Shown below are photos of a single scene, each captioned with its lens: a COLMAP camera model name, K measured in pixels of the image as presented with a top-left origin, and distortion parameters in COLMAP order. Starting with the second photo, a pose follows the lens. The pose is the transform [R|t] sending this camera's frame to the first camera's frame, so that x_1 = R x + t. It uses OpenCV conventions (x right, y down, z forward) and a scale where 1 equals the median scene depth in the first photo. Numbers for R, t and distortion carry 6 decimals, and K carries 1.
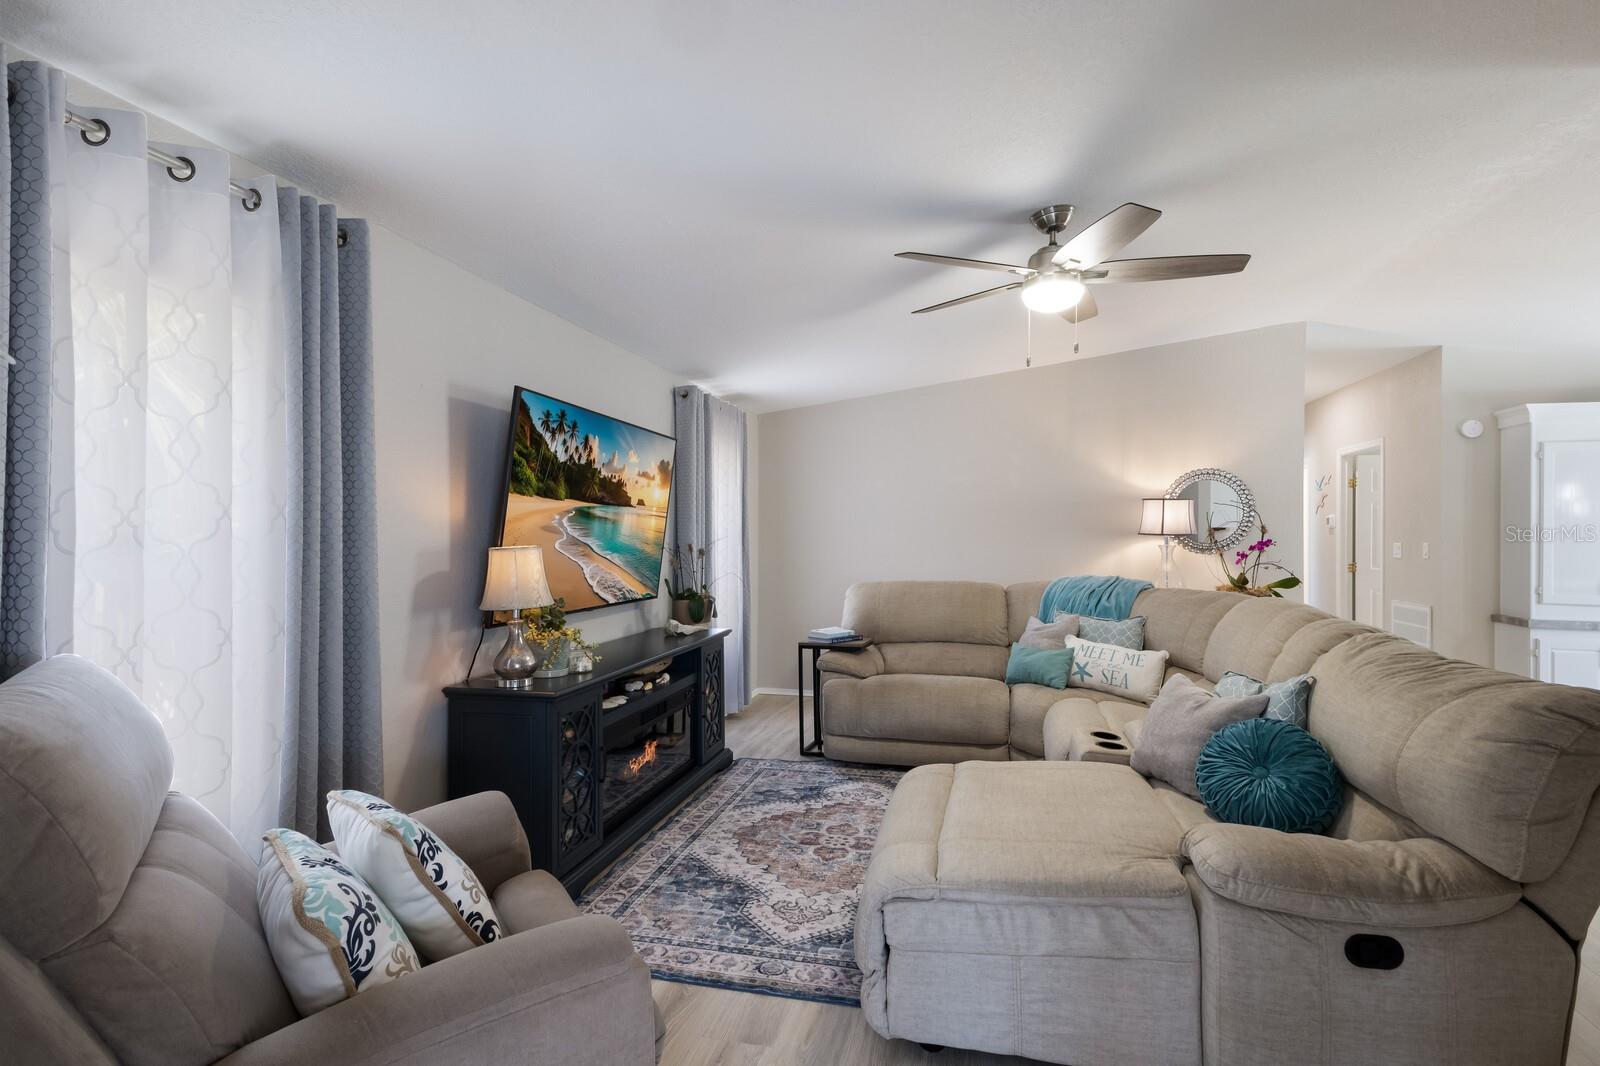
lens RADIAL K [[788.8, 0, 805.4], [0, 788.8, 525.4], [0, 0, 1]] dist [0.024062, 0.000633]
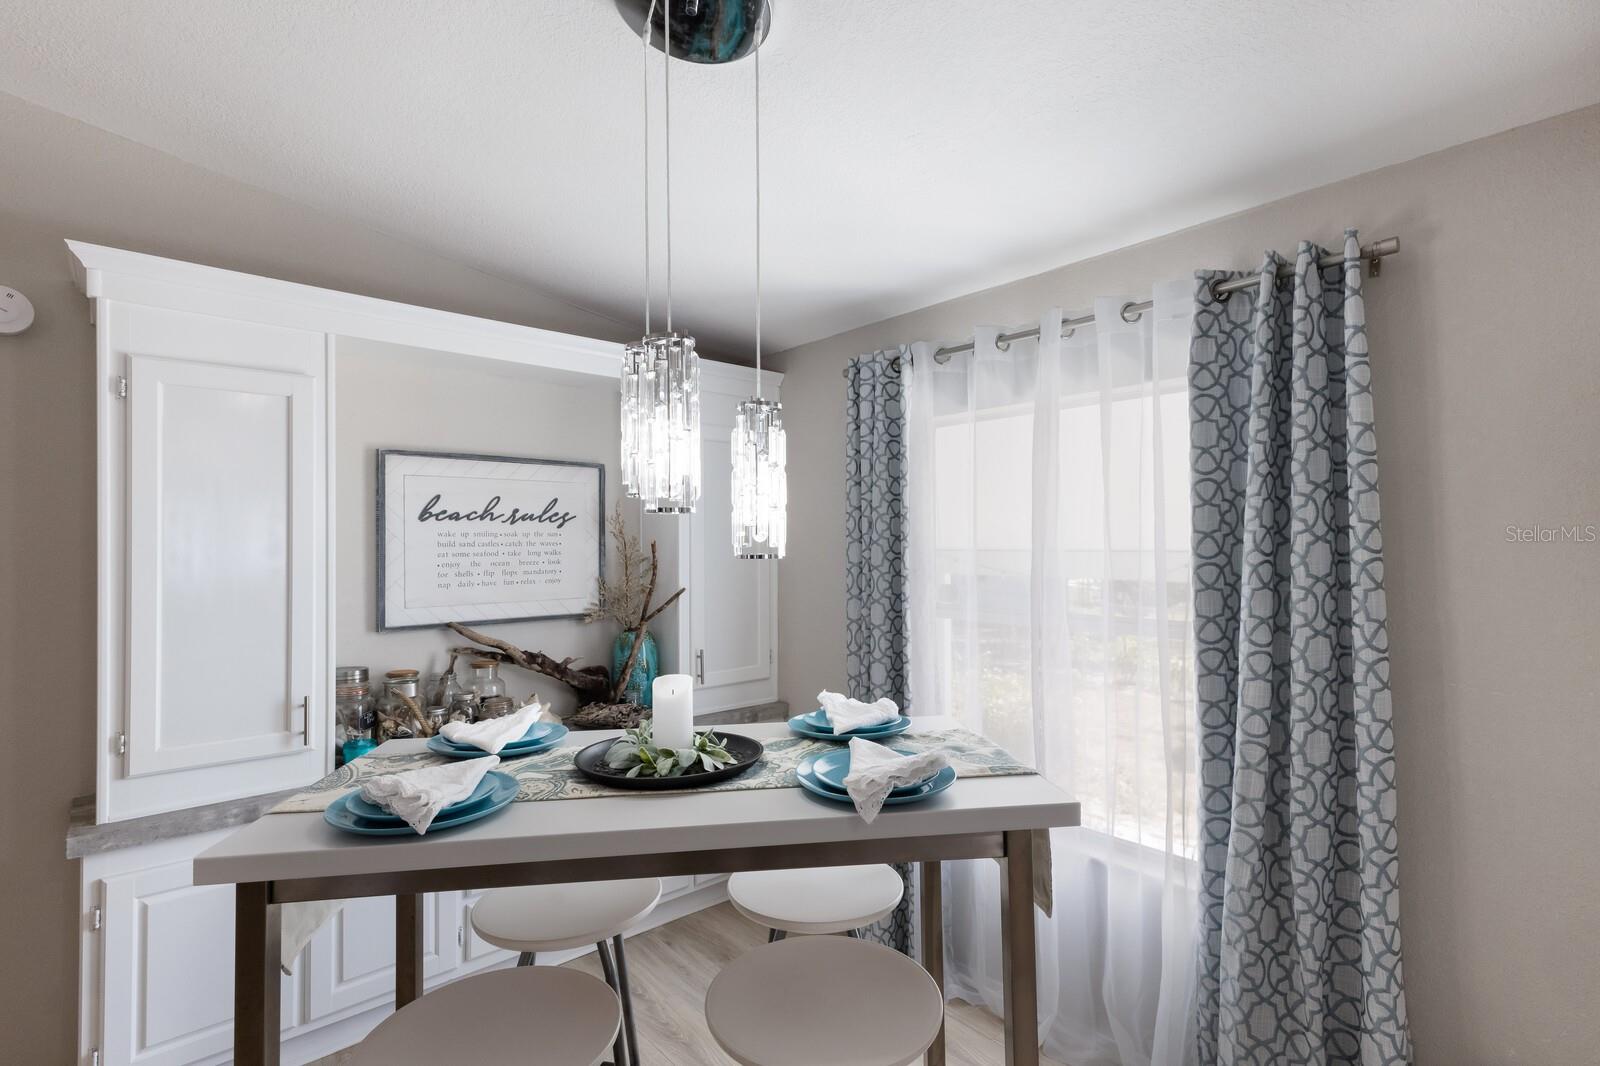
lens RADIAL K [[773.8, 0, 801.9], [0, 773.8, 535.6], [0, 0, 1]] dist [0.024834, 0.000350]
pose [[0.574151, -0.005761, 0.818729, 1.142683], [0.002093, 0.999982, 0.005569, -0.027399], [-0.818747, -0.001484, 0.574153, 0.754891]]
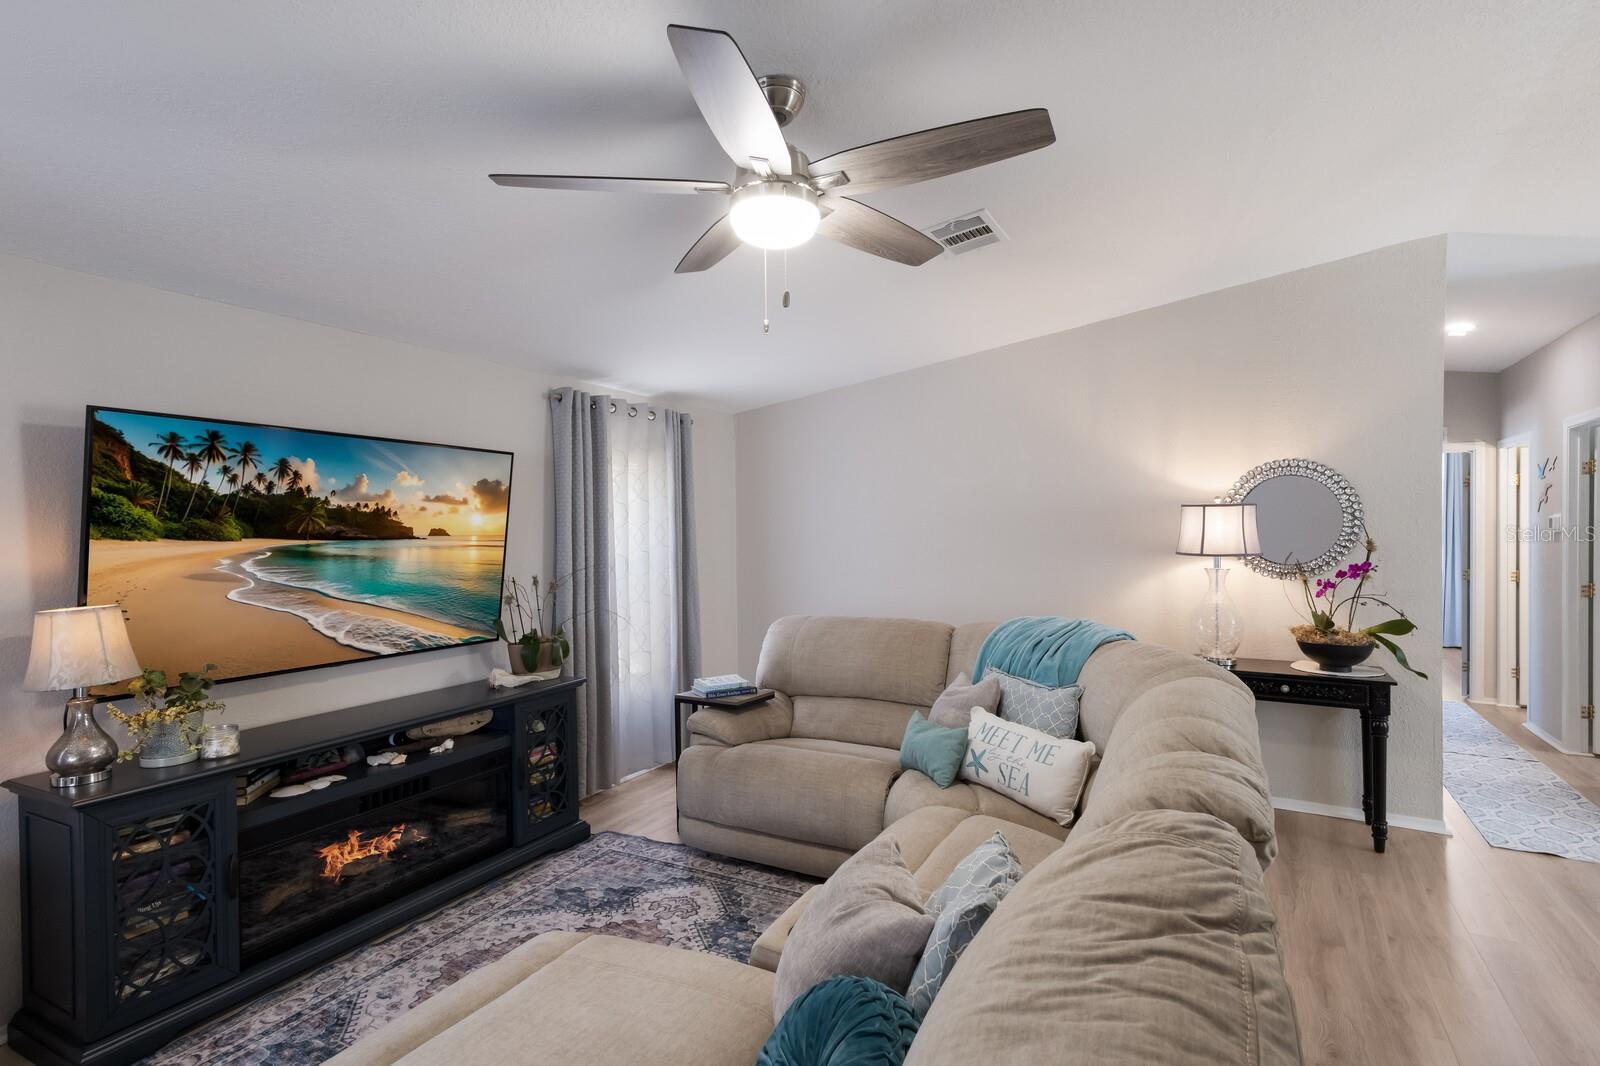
lens RADIAL K [[788.8, 0, 797.4], [0, 788.8, 538.8], [0, 0, 1]] dist [0.024062, 0.000633]
pose [[0.966461, -0.011608, -0.256552, 0.410906], [0.017417, 0.999641, 0.020382, -0.035611], [0.256224, -0.024167, 0.966315, 0.307053]]
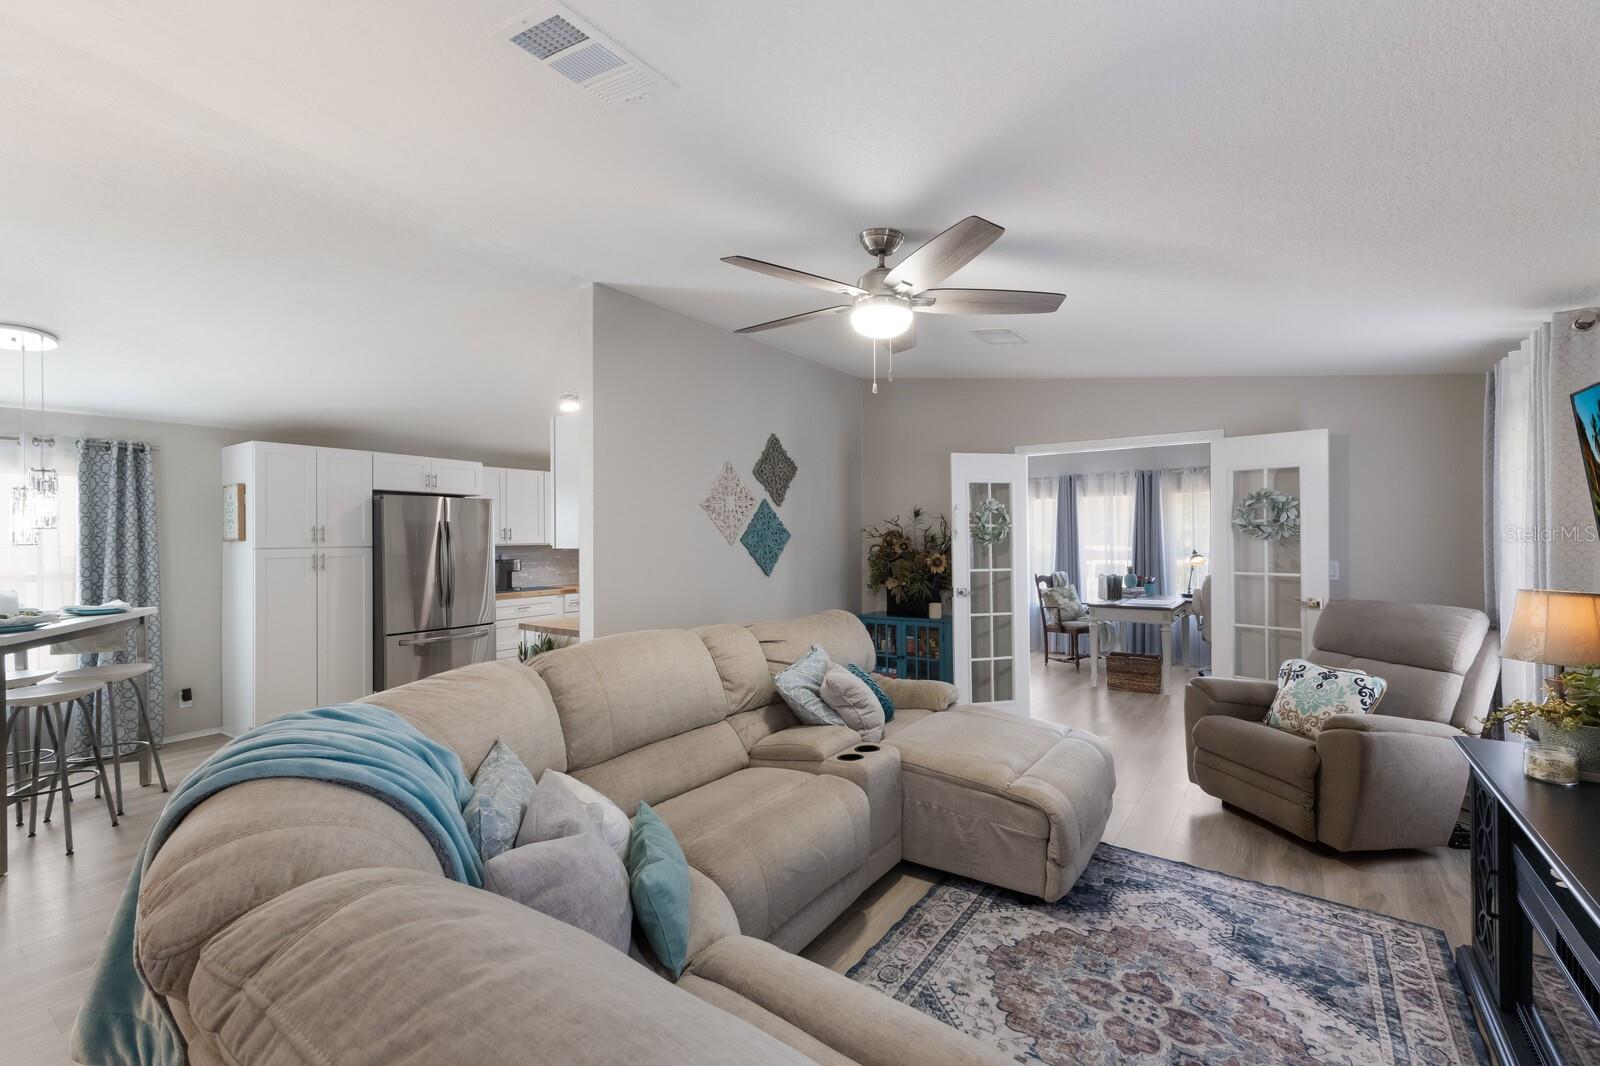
lens RADIAL K [[695.7, 0, 805.5], [0, 695.7, 540.2], [0, 0, 1]] dist [0.023303, -0.001231]
pose [[-0.932417, -0.006900, 0.361319, 0.082408], [-0.007320, 0.999973, 0.000206, -0.014862], [-0.361311, -0.002453, -0.932442, 1.506133]]
